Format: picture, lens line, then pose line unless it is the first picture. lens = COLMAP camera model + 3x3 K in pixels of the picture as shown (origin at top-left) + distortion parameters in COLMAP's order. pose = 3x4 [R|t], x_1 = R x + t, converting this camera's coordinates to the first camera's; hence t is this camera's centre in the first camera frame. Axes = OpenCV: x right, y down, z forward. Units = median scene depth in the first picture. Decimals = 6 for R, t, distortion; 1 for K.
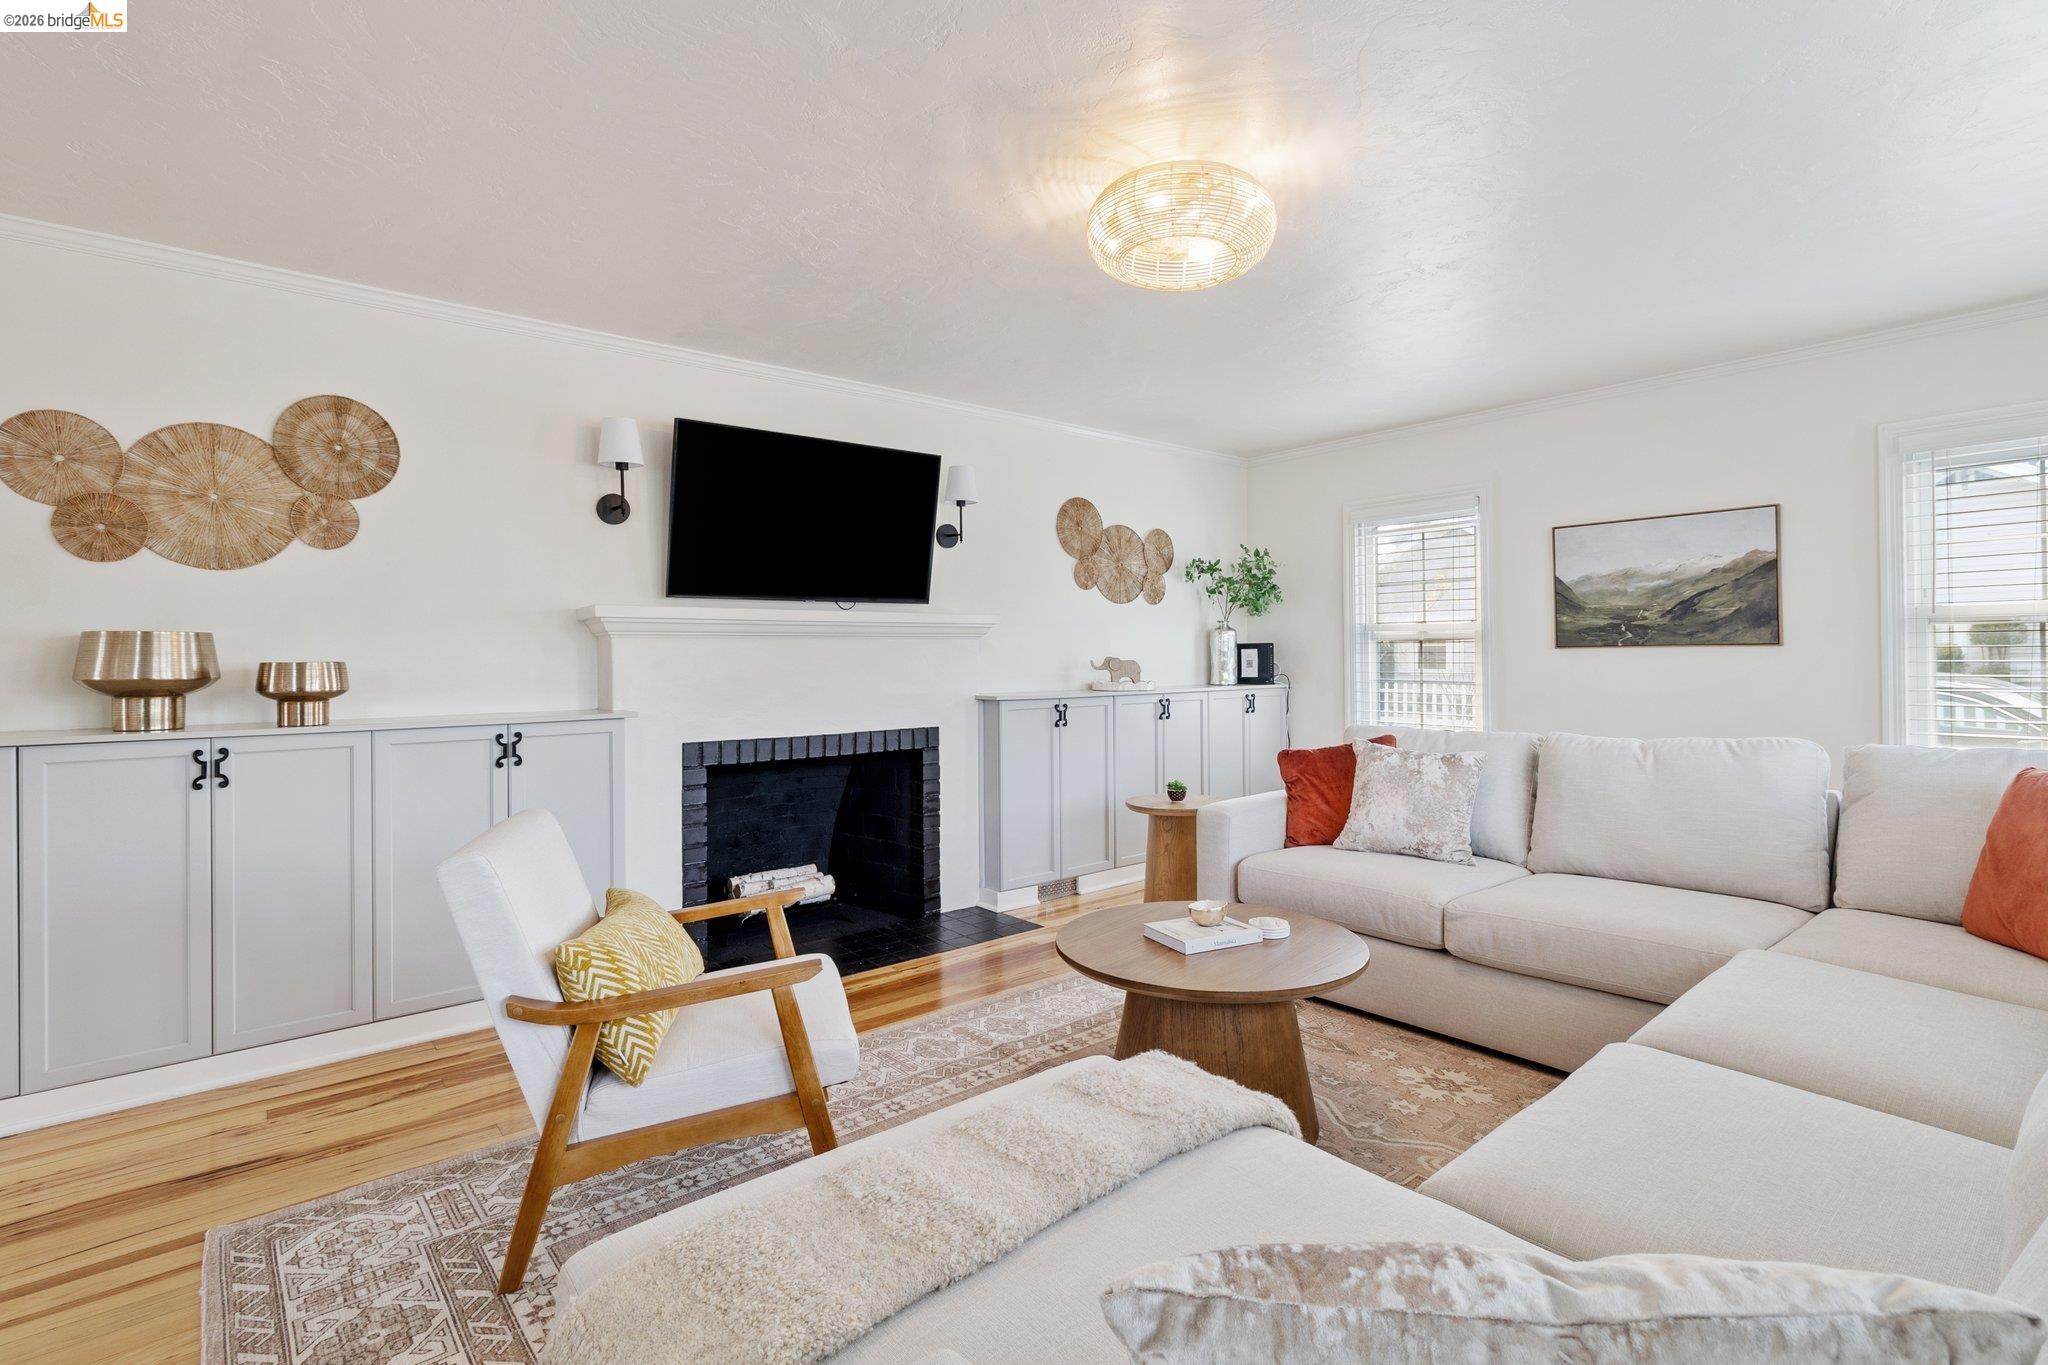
lens RADIAL K [[957.0, 0, 1014.2], [0, 957.0, 666.1], [0, 0, 1]] dist [-0.000495, 0.001512]
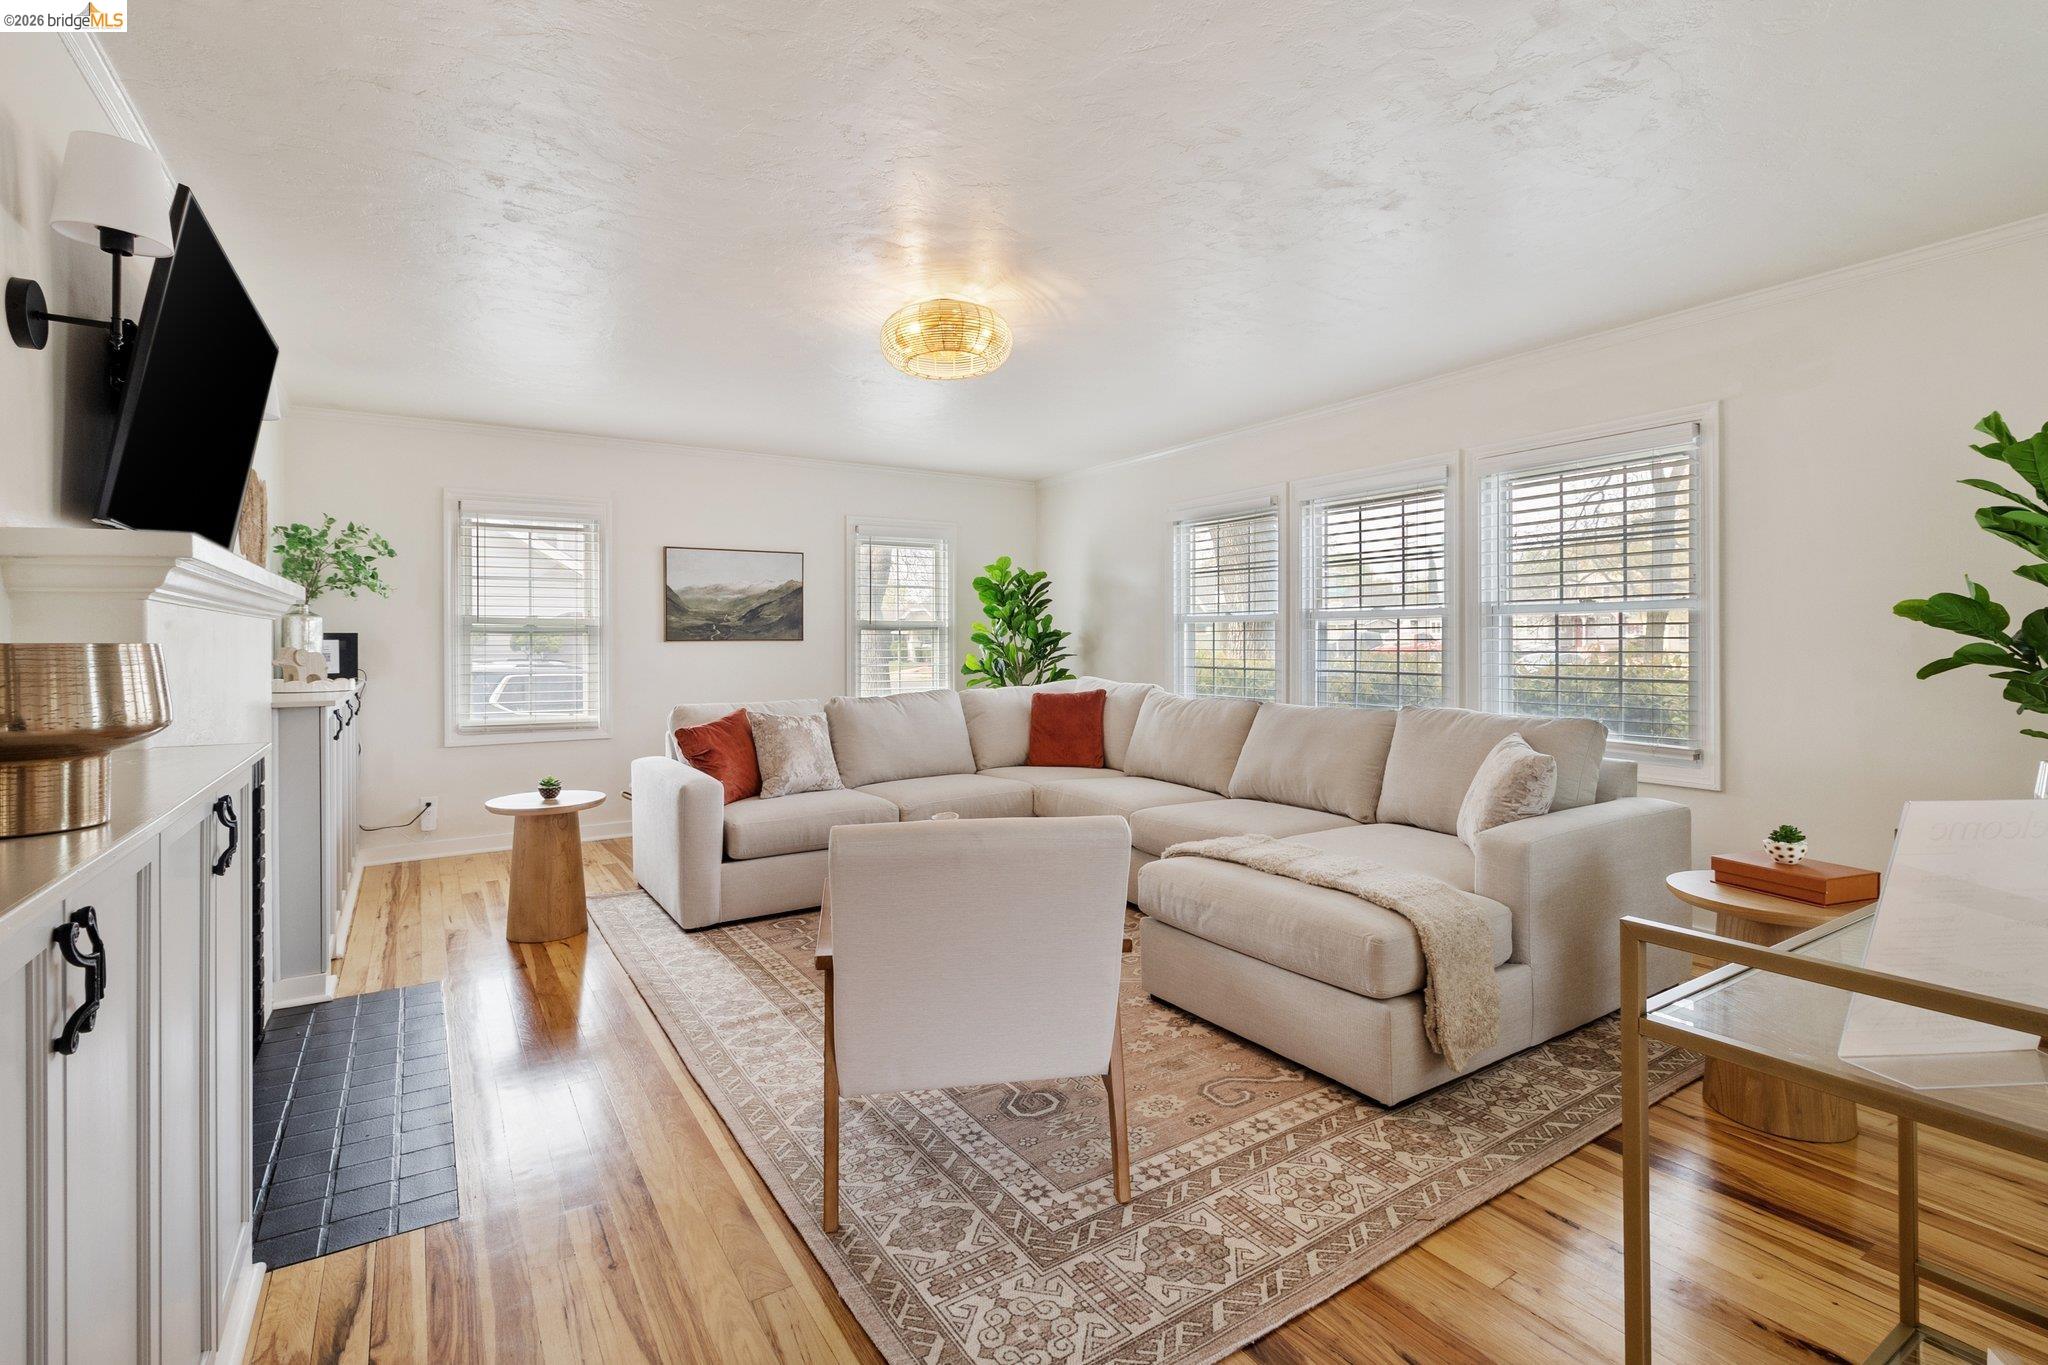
lens RADIAL K [[957.0, 0, 1016.3], [0, 957.0, 633.1], [0, 0, 1]] dist [-0.000495, 0.001512]
pose [[0.129871, 0.017279, 0.991380, -0.719655], [0.014578, 0.999707, -0.019334, 0.002020], [-0.991424, 0.016964, 0.129581, 0.415902]]
